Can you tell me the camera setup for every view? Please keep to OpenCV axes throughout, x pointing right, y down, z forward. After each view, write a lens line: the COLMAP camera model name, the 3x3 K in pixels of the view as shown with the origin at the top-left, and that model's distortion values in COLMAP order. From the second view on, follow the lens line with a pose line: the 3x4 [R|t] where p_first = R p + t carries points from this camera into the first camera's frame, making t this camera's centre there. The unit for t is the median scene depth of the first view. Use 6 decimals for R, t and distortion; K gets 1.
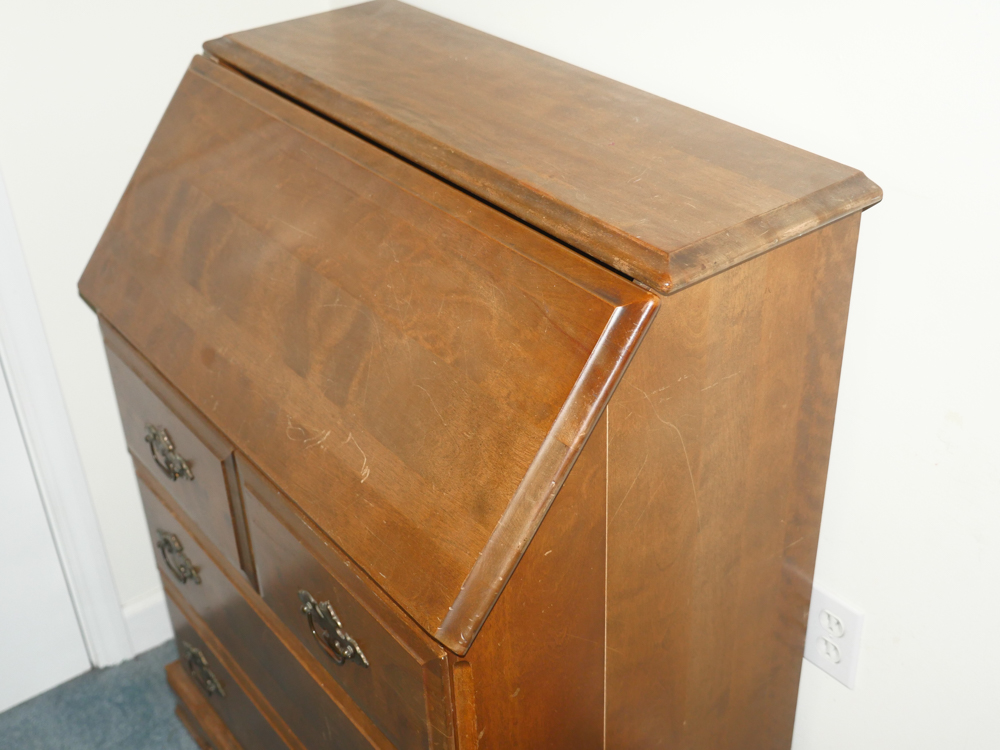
lens RADIAL K [[1247.3, 0, 498.3], [0, 1247.3, 376.8], [0, 0, 1]] dist [-0.016351, 0.000000]
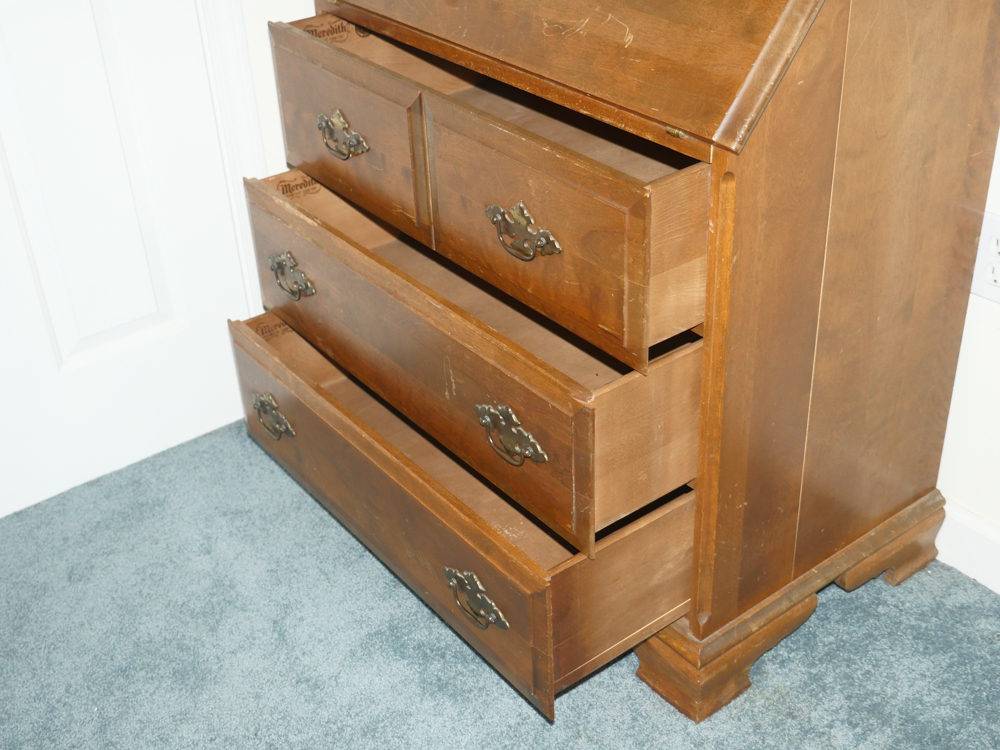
lens RADIAL K [[1247.3, 0, 498.4], [0, 1247.3, 374.7], [0, 0, 1]] dist [-0.016351, 0.000000]
pose [[0.999963, -0.007910, -0.003507, -0.230254], [0.007903, 0.999967, -0.002022, 0.396832], [0.003523, 0.001994, 0.999992, -0.154011]]
